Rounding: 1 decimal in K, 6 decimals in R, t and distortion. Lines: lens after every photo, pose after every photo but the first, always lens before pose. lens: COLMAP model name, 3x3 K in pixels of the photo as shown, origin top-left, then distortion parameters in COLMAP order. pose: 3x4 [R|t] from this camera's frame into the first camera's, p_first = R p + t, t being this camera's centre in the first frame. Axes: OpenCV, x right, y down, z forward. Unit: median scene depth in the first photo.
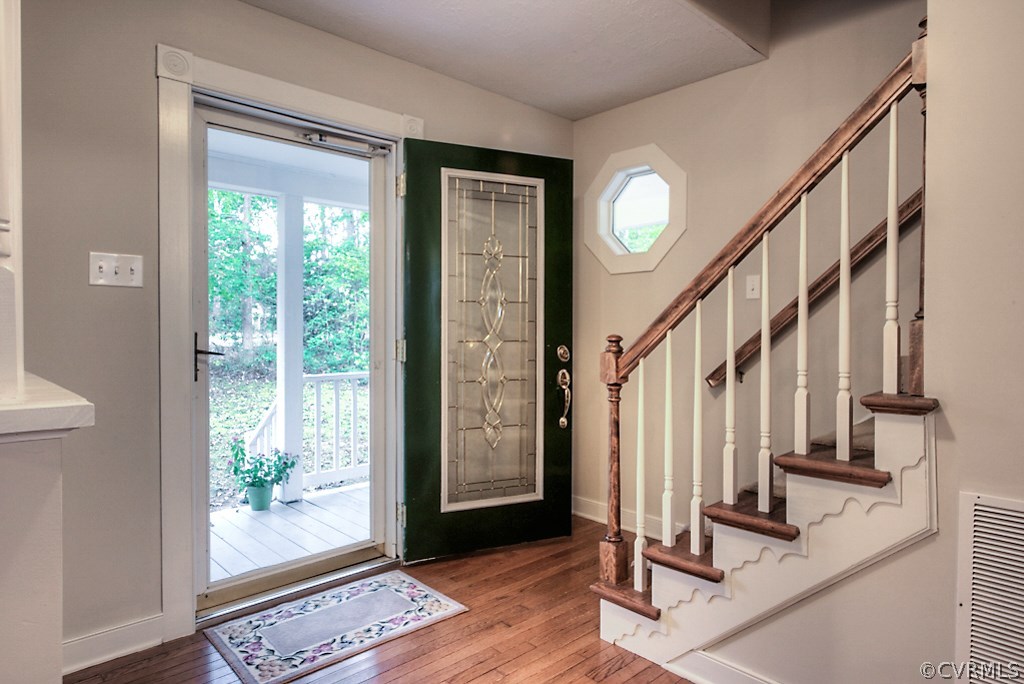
lens RADIAL K [[606.7, 0, 507.2], [0, 606.7, 334.9], [0, 0, 1]] dist [0.001191, -0.000364]
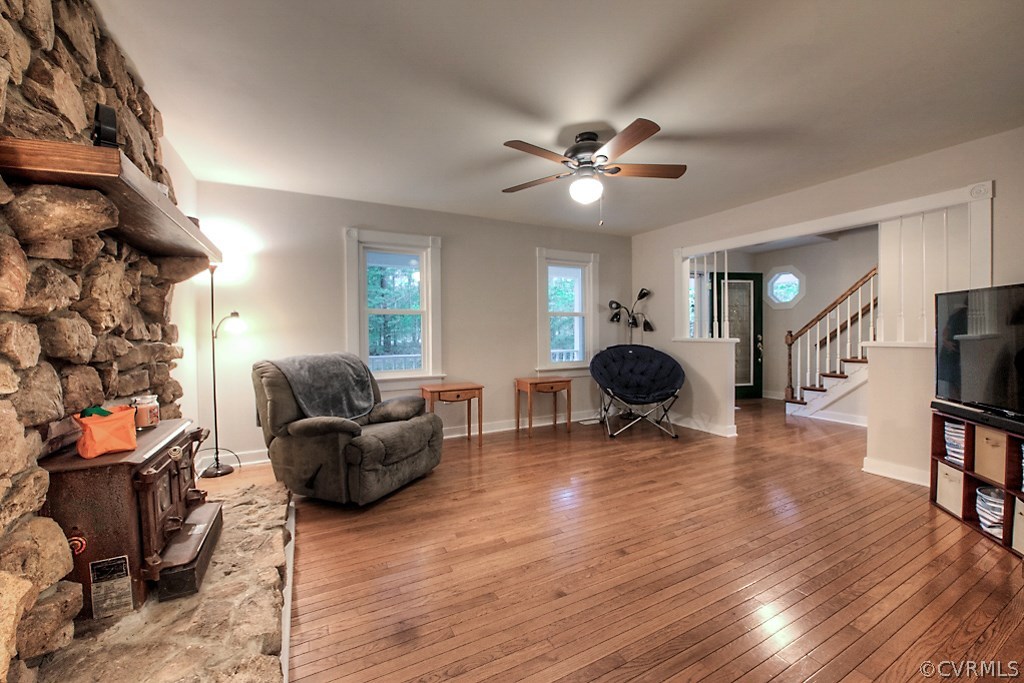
lens RADIAL K [[403.7, 0, 519.3], [0, 403.7, 336.3], [0, 0, 1]] dist [-0.020318, -0.000592]
pose [[0.967320, -0.005013, -0.253507, -0.759698], [0.005098, 0.999987, -0.000323, 0.027931], [0.253506, -0.000980, 0.967333, -1.666666]]
